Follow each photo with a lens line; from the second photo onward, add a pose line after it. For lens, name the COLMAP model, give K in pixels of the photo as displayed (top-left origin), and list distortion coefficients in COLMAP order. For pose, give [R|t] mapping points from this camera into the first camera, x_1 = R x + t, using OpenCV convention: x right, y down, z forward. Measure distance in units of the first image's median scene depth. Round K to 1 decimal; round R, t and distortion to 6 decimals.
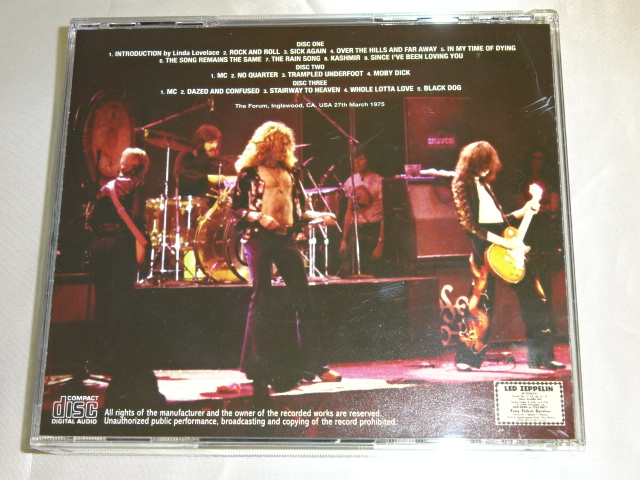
lens RADIAL K [[922.5, 0, 319.8], [0, 922.5, 240.2], [0, 0, 1]] dist [-0.086784, 0.000000]
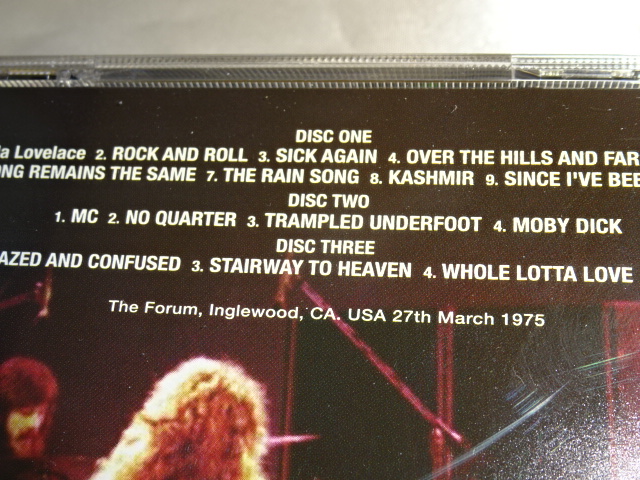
lens RADIAL K [[922.5, 0, 320.4], [0, 922.5, 240.1], [0, 0, 1]] dist [-0.086784, 0.000000]
pose [[0.994691, 0.034311, -0.097021, 0.020935], [-0.044914, 0.992992, -0.109312, -0.135451], [0.092590, 0.113089, 0.989261, 0.657050]]
